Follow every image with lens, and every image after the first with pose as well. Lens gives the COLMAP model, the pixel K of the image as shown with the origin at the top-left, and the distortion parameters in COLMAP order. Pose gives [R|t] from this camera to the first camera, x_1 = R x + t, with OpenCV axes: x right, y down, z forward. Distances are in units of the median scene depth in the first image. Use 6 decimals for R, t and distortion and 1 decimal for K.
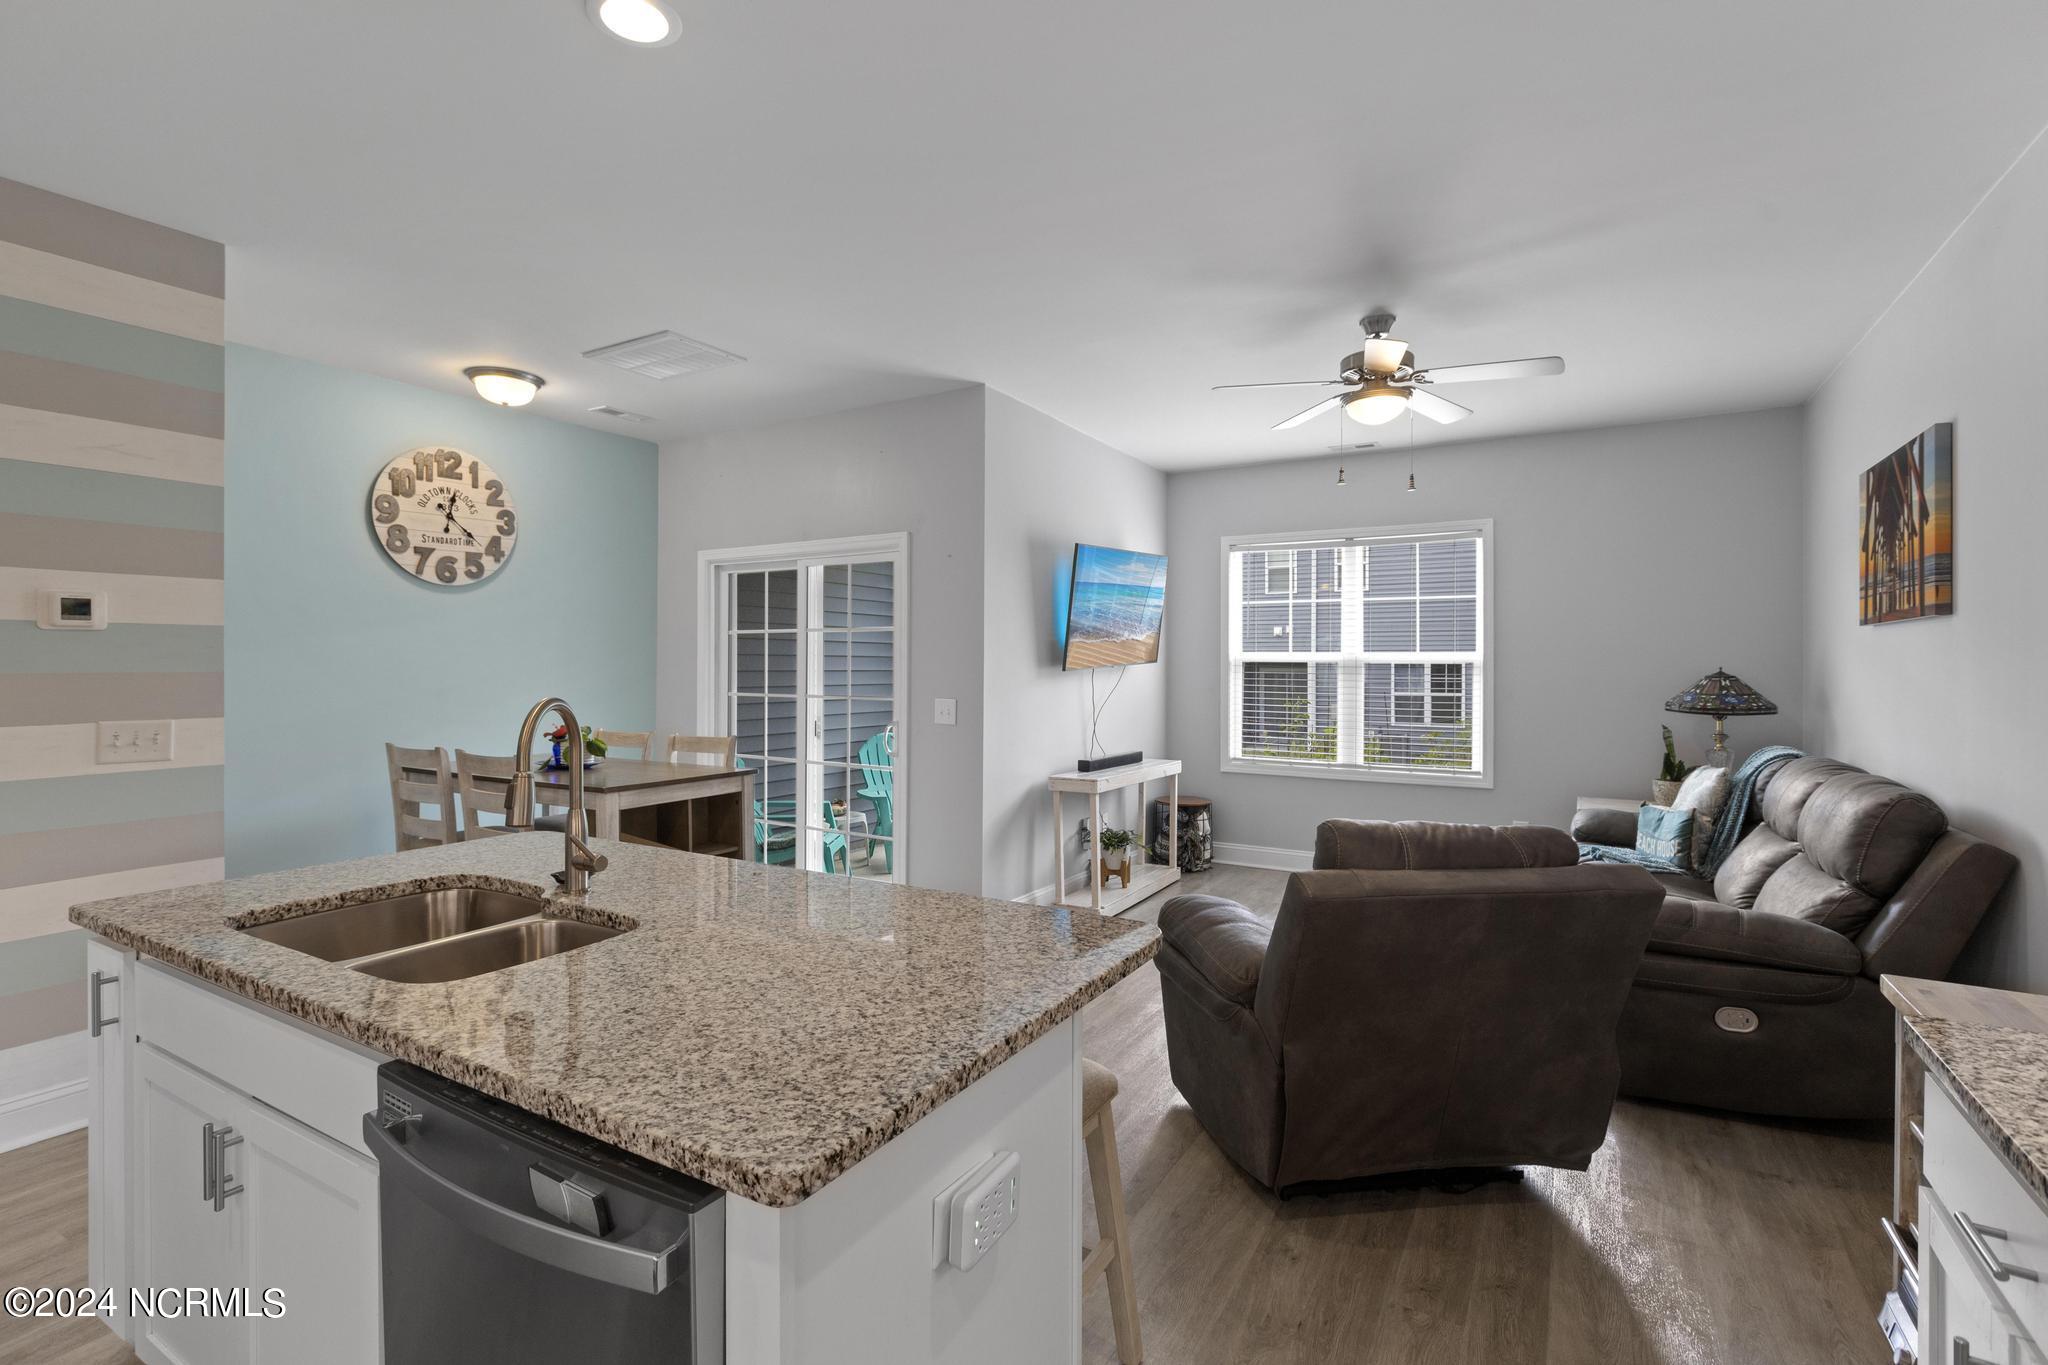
lens RADIAL K [[940.1, 0, 1031.3], [0, 940.1, 679.7], [0, 0, 1]] dist [-0.002439, -0.000248]
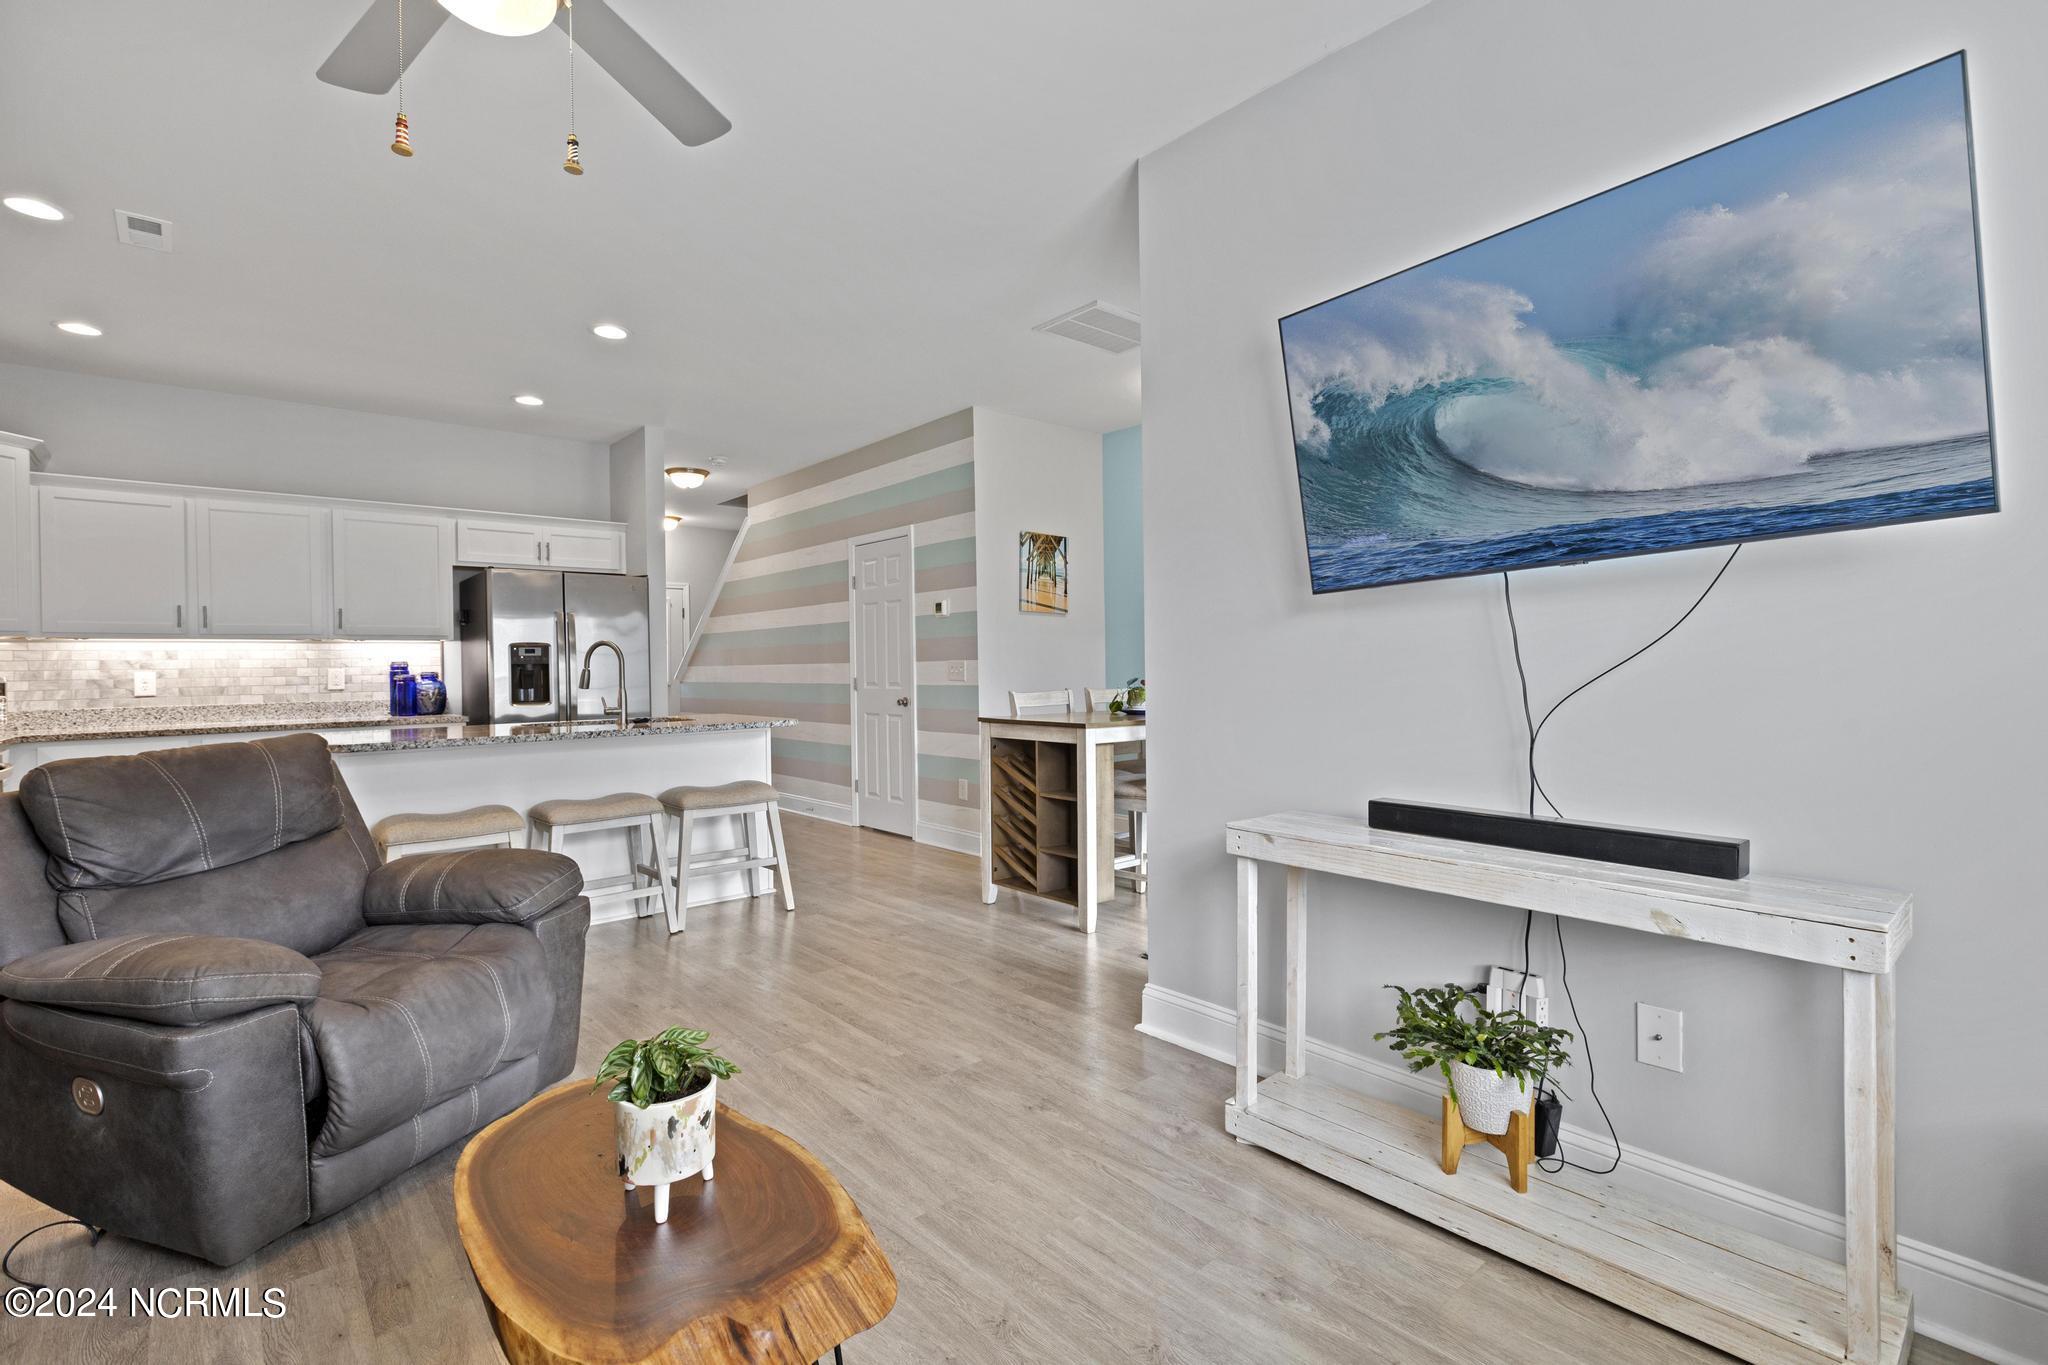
lens RADIAL K [[940.1, 0, 1035.0], [0, 940.1, 671.2], [0, 0, 1]] dist [-0.002439, -0.000248]
pose [[-0.316887, 0.012949, -0.948375, 0.580249], [-0.003346, 0.999885, 0.014771, 0.022979], [0.948457, 0.007854, -0.316808, 1.124192]]
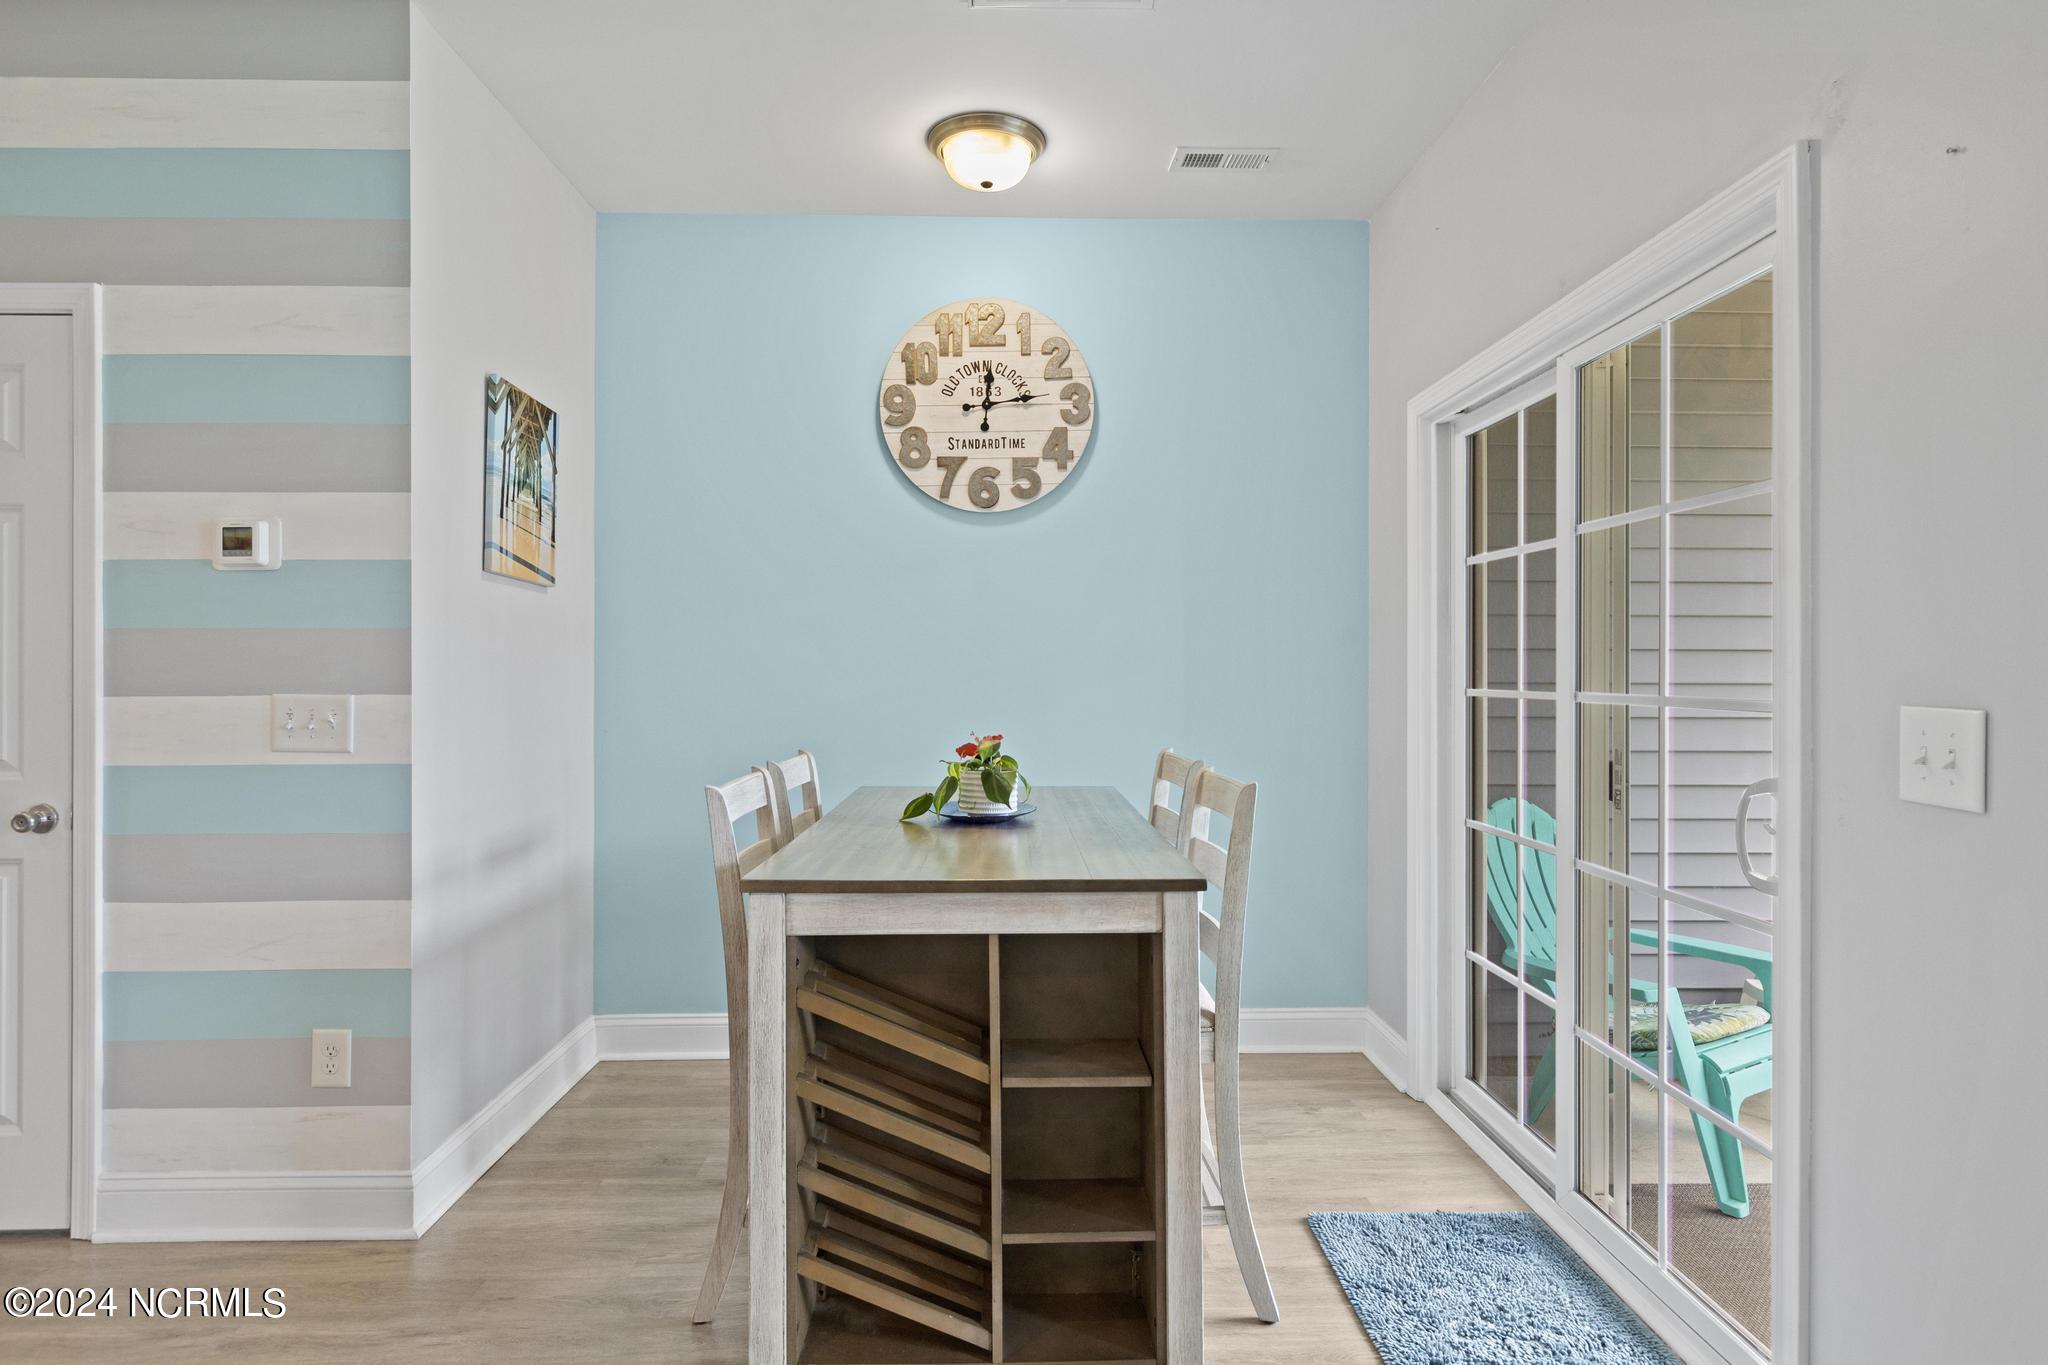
lens RADIAL K [[1092.6, 0, 1030.4], [0, 1092.6, 669.2], [0, 0, 1]] dist [0.002607, -0.000722]
pose [[0.529652, -0.002662, -0.848211, 0.034940], [-0.013728, 0.999837, -0.011710, 0.016506], [0.848104, 0.017847, 0.529529, 0.635057]]
